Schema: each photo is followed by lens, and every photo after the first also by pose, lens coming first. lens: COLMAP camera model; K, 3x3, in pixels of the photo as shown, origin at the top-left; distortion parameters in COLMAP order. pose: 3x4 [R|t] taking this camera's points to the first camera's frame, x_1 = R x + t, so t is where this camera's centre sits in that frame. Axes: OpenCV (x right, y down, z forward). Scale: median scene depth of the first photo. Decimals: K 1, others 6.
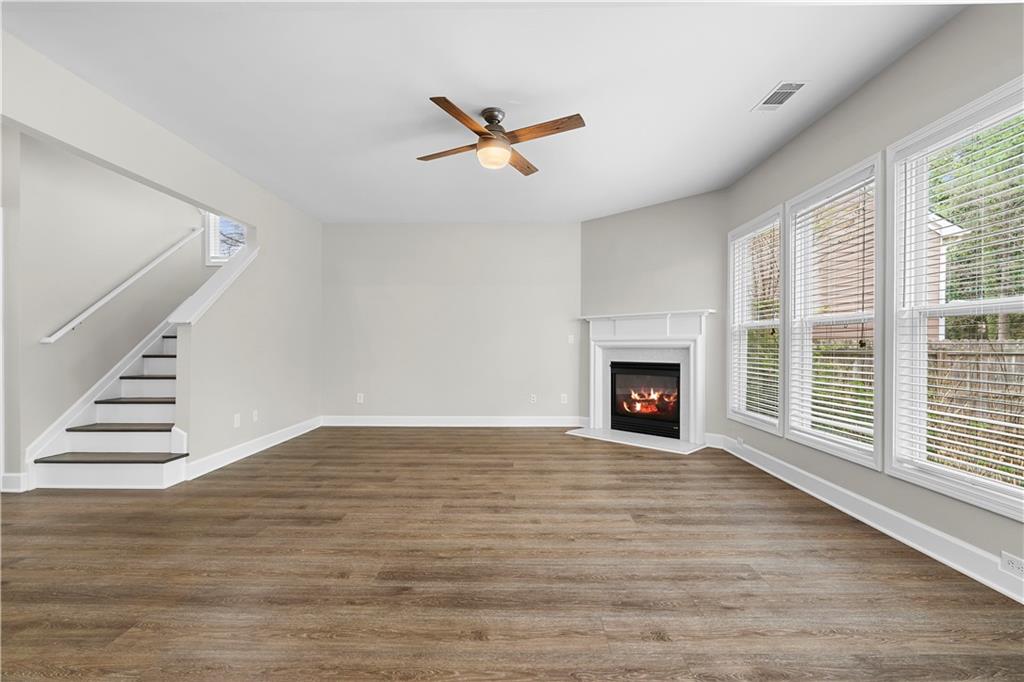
lens RADIAL K [[472.4, 0, 511.5], [0, 472.4, 338.9], [0, 0, 1]] dist [-0.004400, 0.000043]
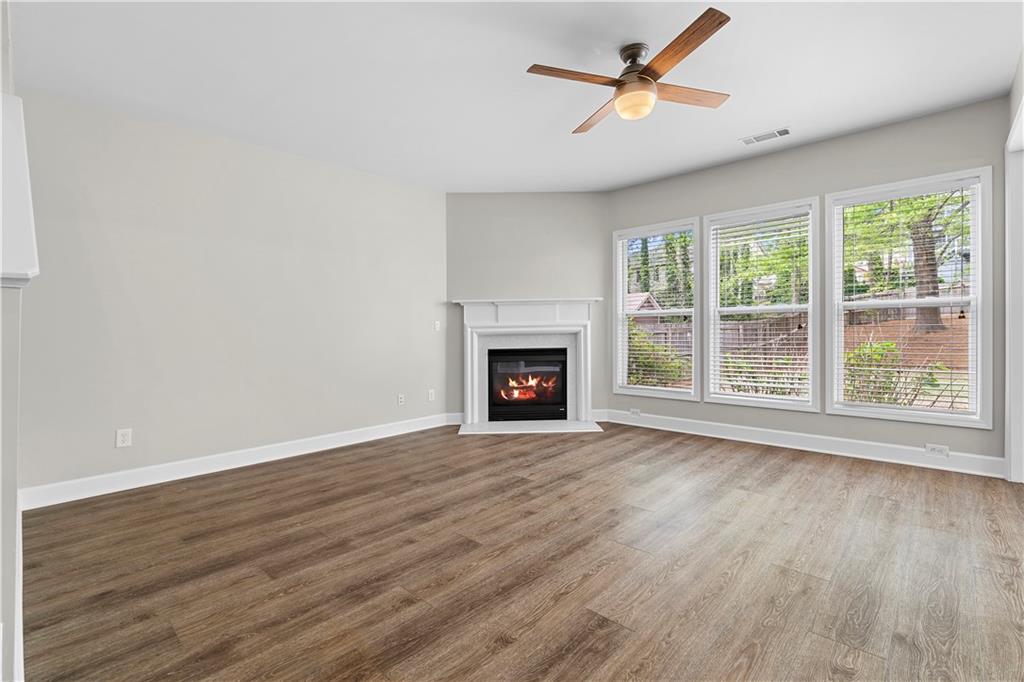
lens RADIAL K [[466.7, 0, 512.4], [0, 466.7, 325.7], [0, 0, 1]] dist [-0.004000, -0.000296]
pose [[0.671327, -0.003817, 0.741151, -0.509399], [0.005968, 0.999982, -0.000256, 0.001762], [-0.741137, 0.004595, 0.671338, 0.394318]]
